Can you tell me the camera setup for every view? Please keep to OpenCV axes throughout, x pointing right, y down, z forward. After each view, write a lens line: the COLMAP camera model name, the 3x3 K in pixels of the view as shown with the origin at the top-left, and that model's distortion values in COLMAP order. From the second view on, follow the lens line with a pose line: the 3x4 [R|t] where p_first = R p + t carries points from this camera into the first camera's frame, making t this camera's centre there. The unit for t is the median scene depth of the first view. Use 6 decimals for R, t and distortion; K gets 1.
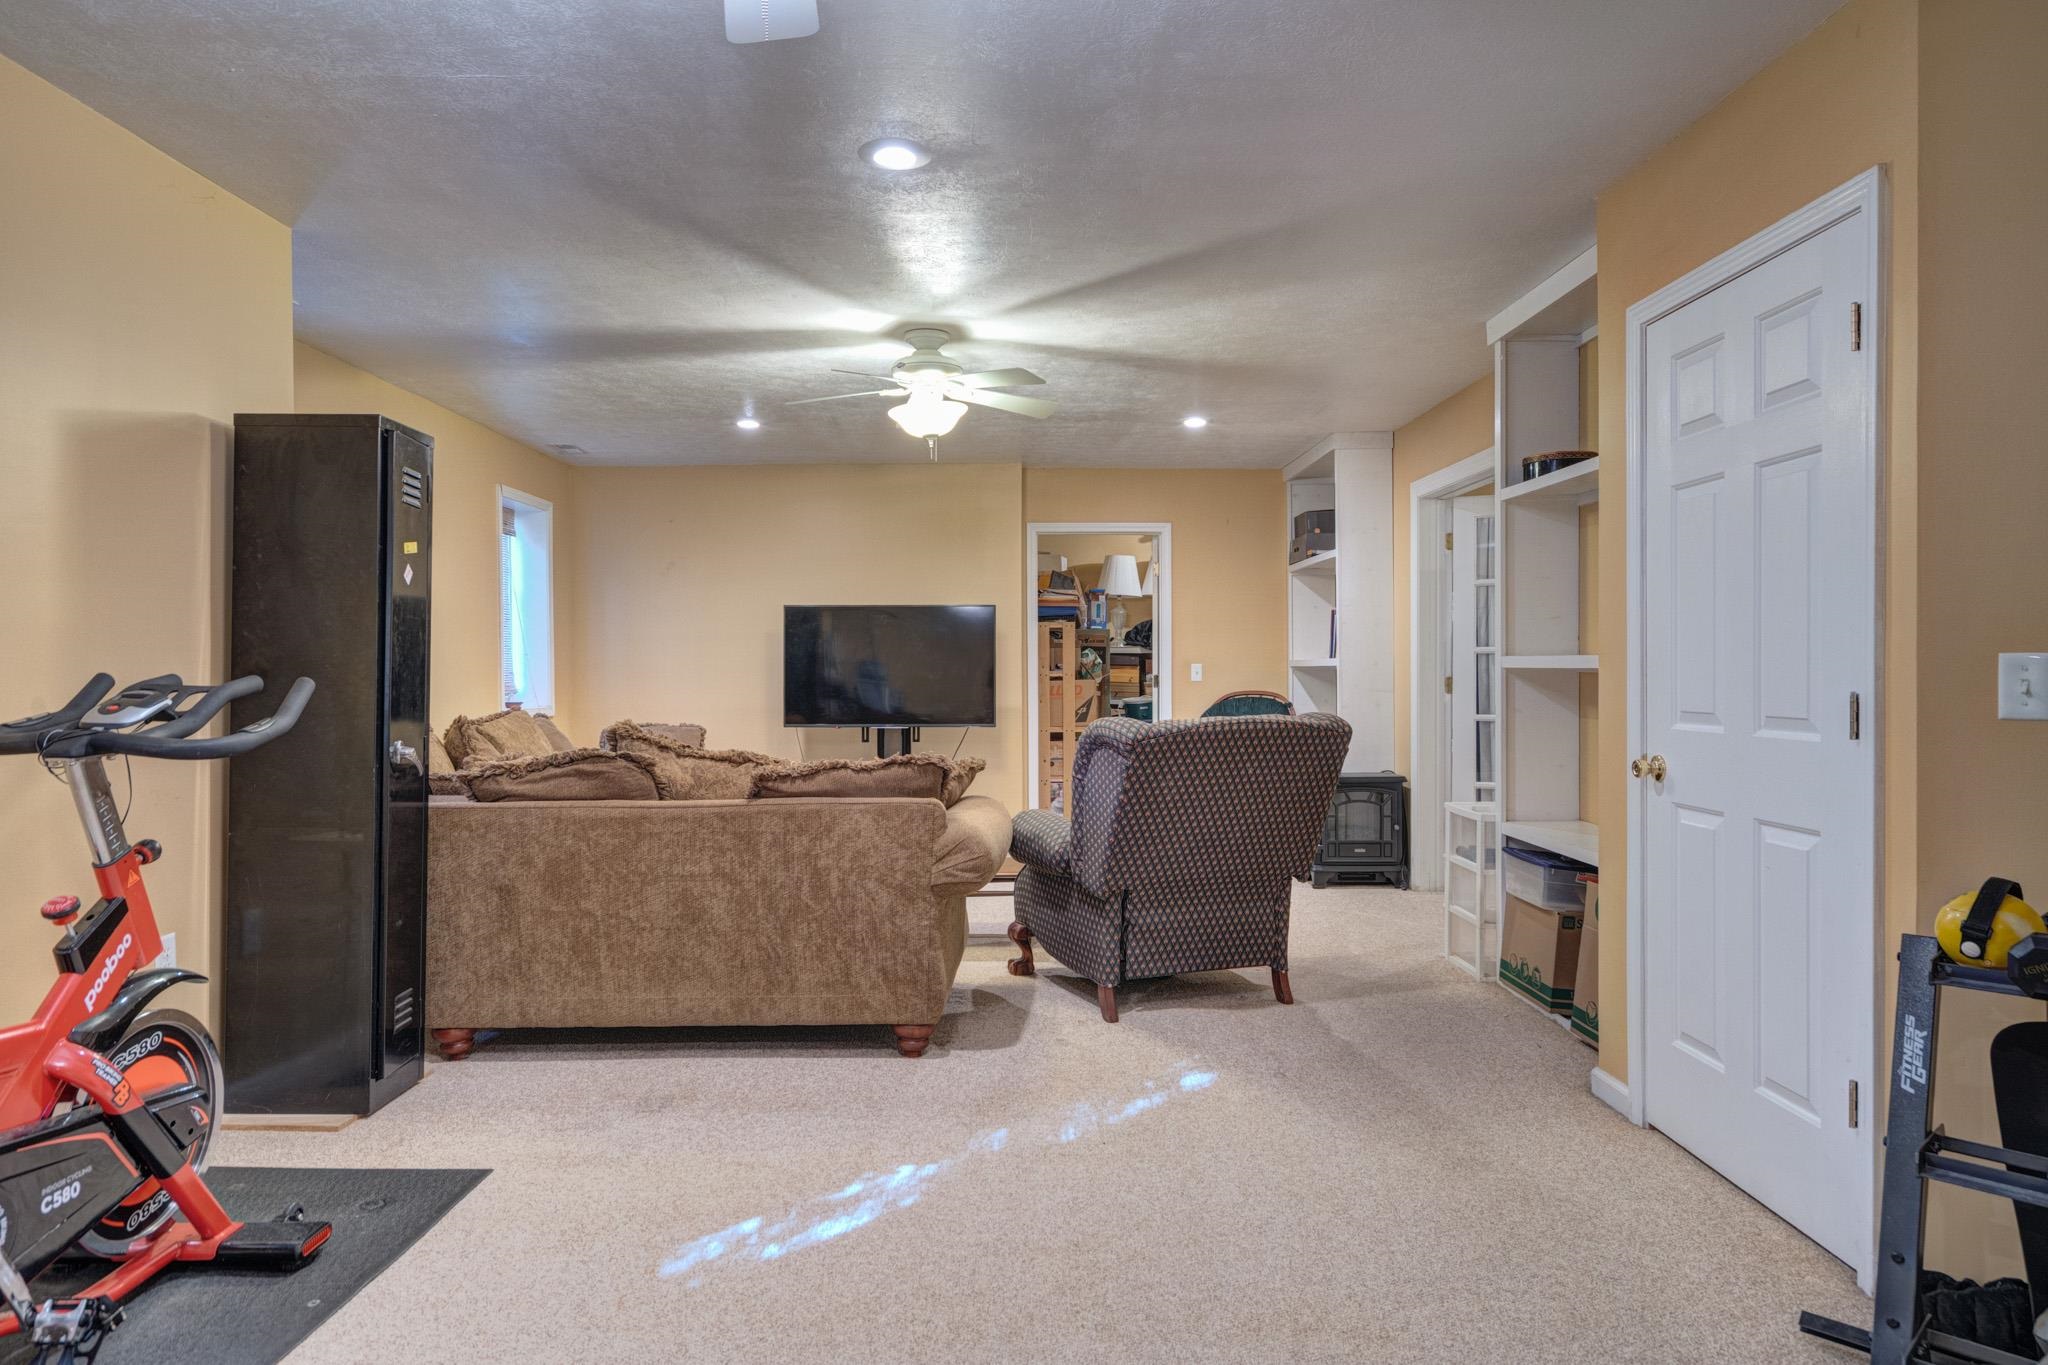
lens RADIAL K [[1184.8, 0, 974.5], [0, 1184.8, 680.1], [0, 0, 1]] dist [0.059499, 0.000056]
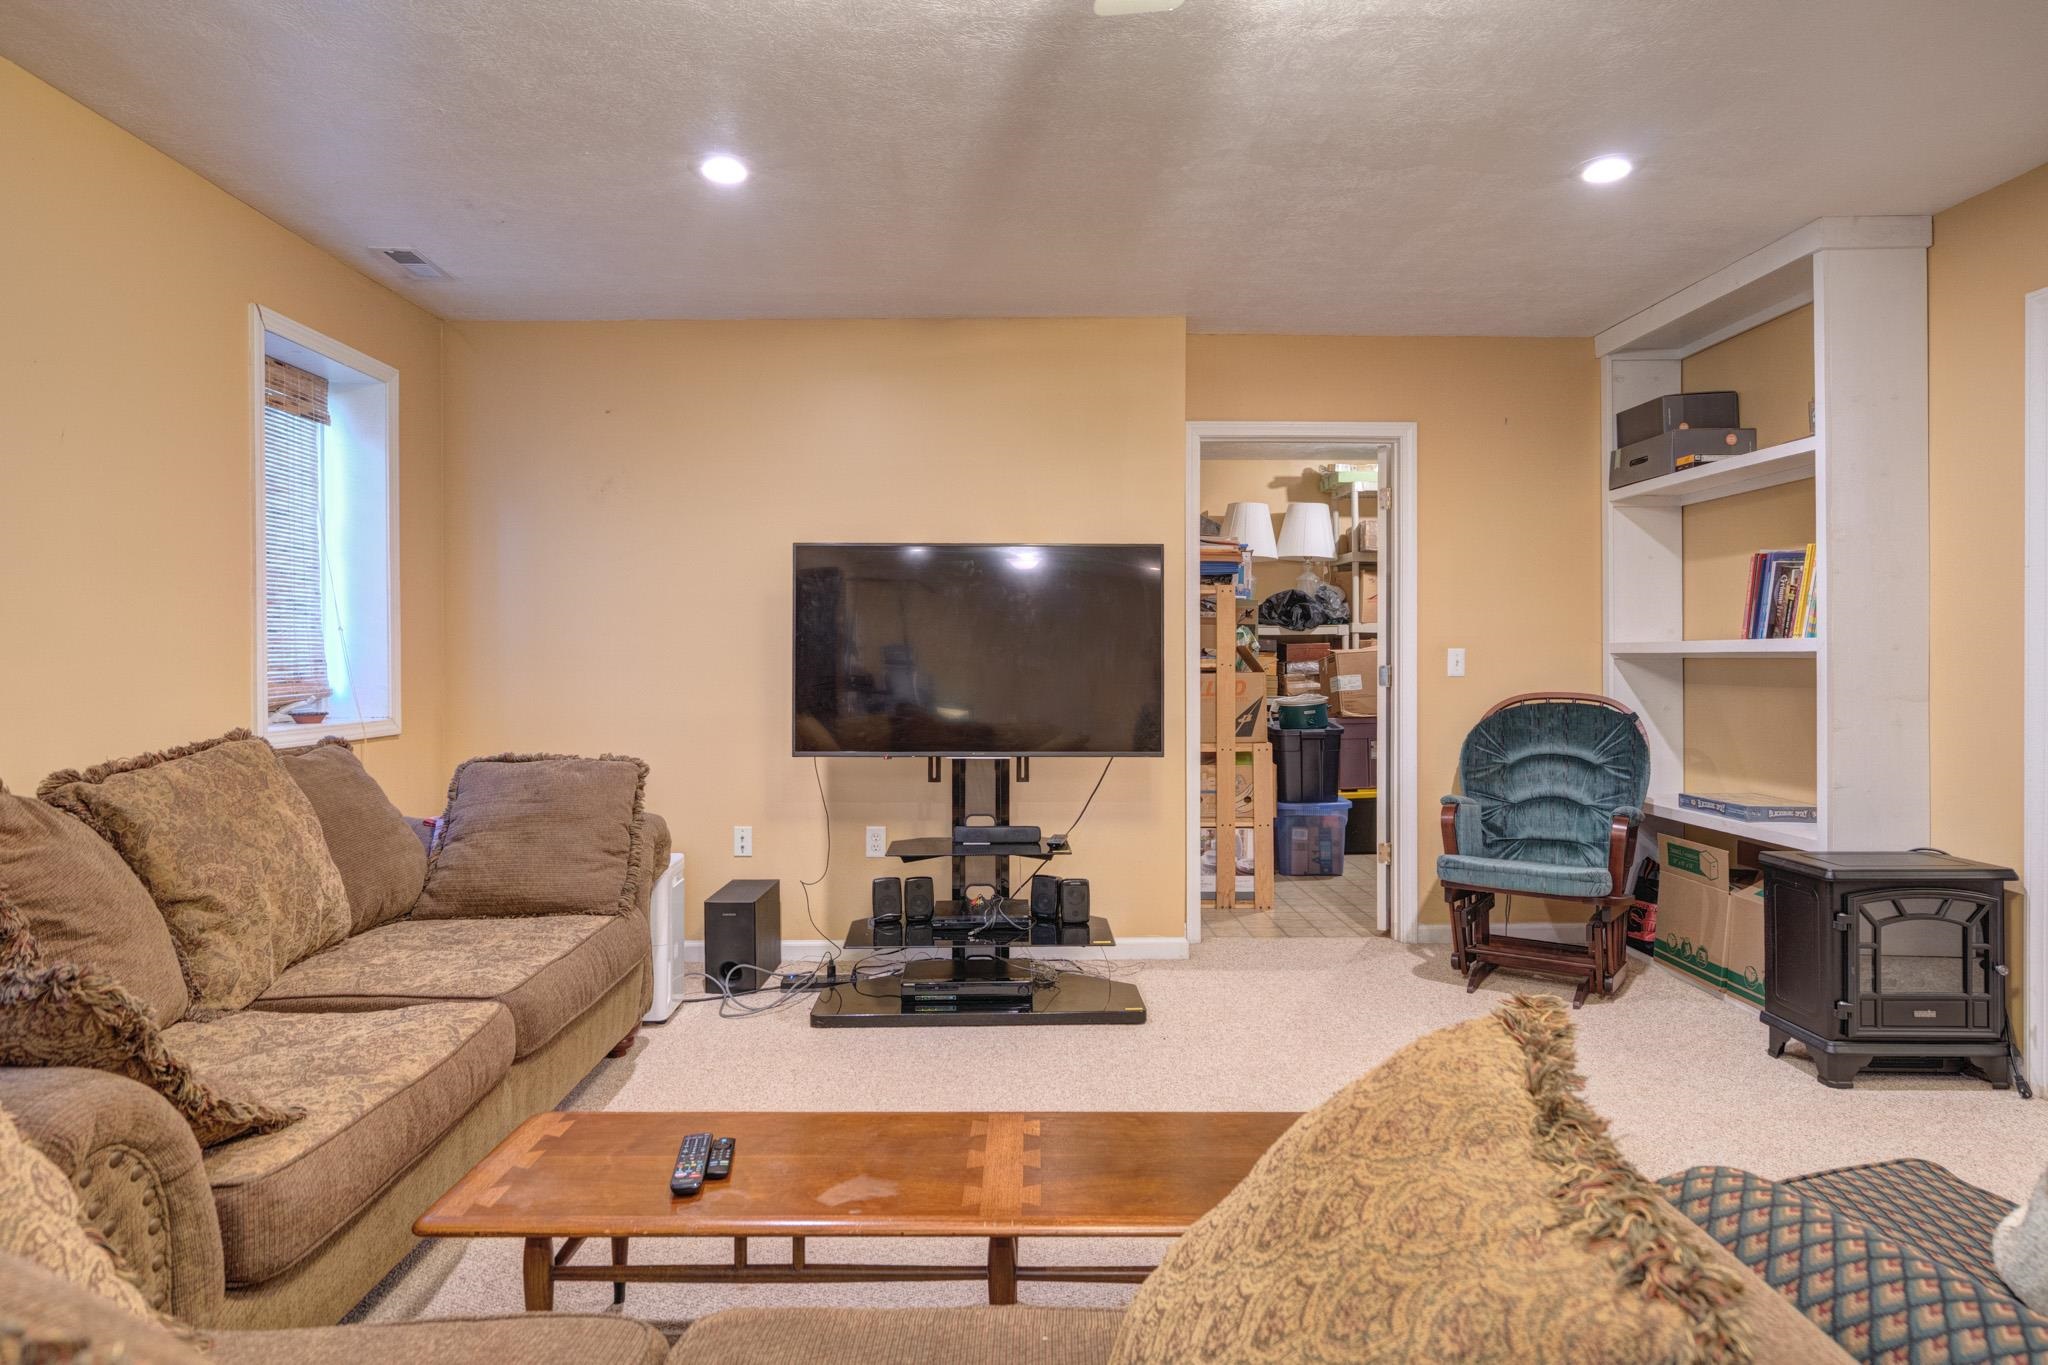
lens RADIAL K [[1137.9, 0, 996.5], [0, 1137.9, 663.3], [0, 0, 1]] dist [0.006506, 0.000528]
pose [[0.999891, 0.002180, 0.014618, -0.069293], [-0.002131, 0.999992, -0.003302, -0.004047], [-0.014625, 0.003270, 0.999888, 0.443963]]
